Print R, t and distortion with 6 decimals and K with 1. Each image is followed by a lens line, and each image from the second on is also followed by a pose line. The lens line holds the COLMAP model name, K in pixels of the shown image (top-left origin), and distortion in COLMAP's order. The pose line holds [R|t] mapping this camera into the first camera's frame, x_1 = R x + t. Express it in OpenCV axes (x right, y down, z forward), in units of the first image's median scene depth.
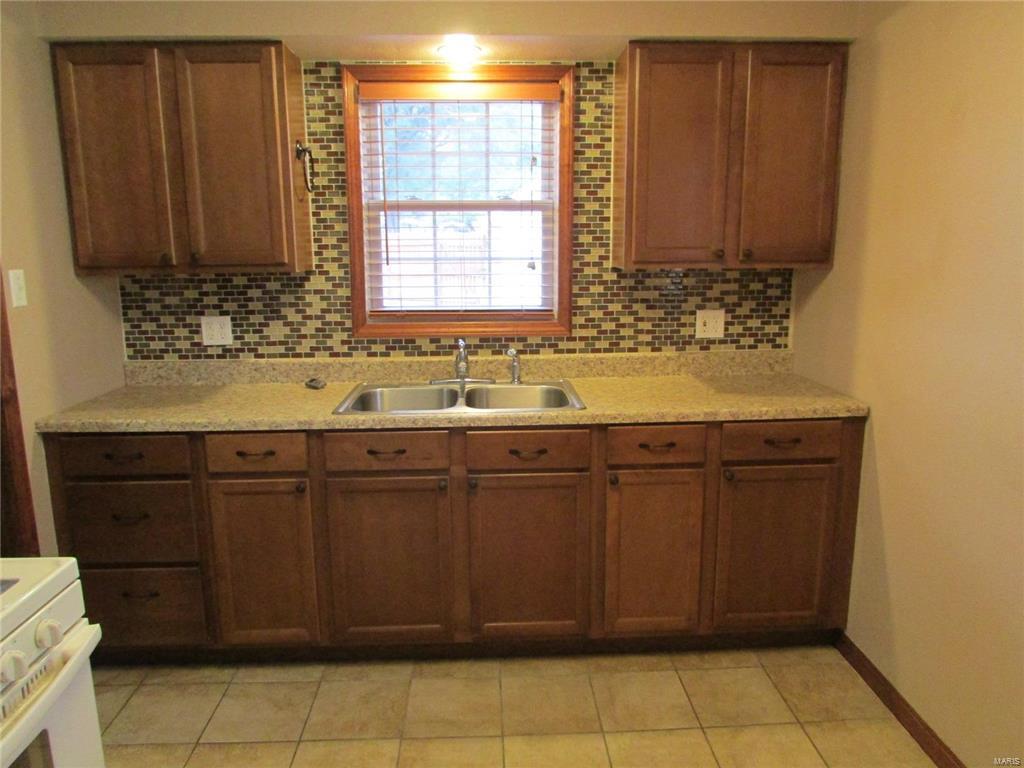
lens RADIAL K [[734.1, 0, 510.4], [0, 734.1, 386.4], [0, 0, 1]] dist [-0.032338, 0.015320]
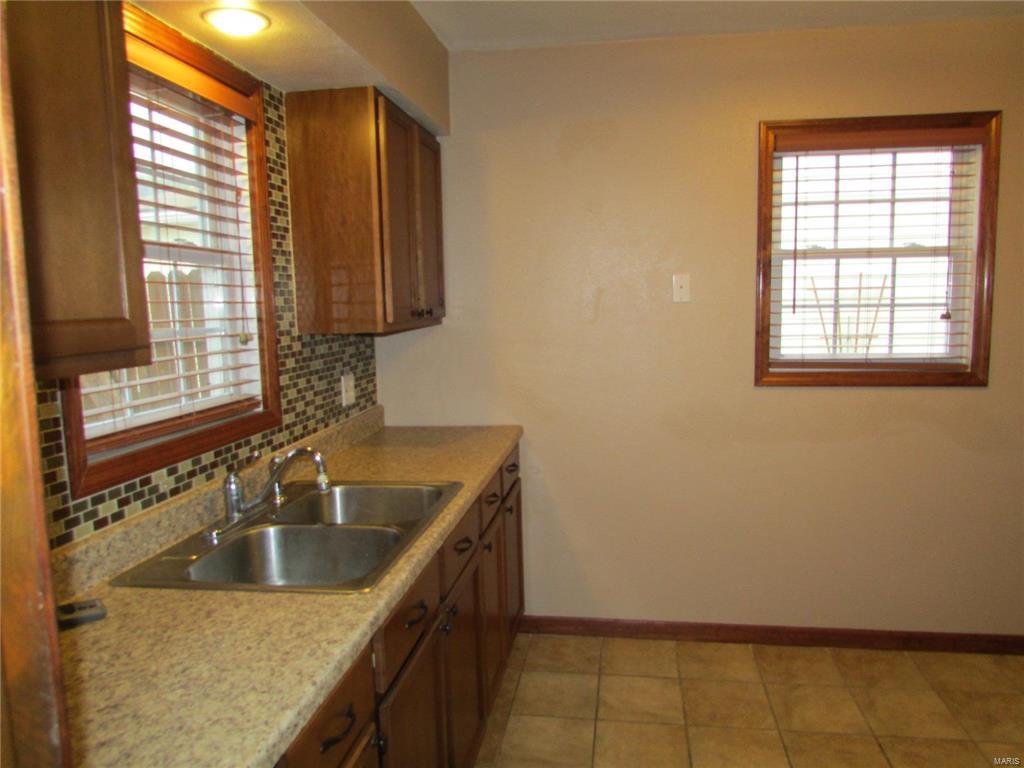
lens RADIAL K [[734.1, 0, 513.9], [0, 734.1, 387.4], [0, 0, 1]] dist [-0.032338, 0.015320]
pose [[0.191080, -0.114236, 0.974904, -0.618141], [0.212224, 0.974521, 0.072596, -0.112113], [-0.958358, 0.193027, 0.210455, 0.597018]]
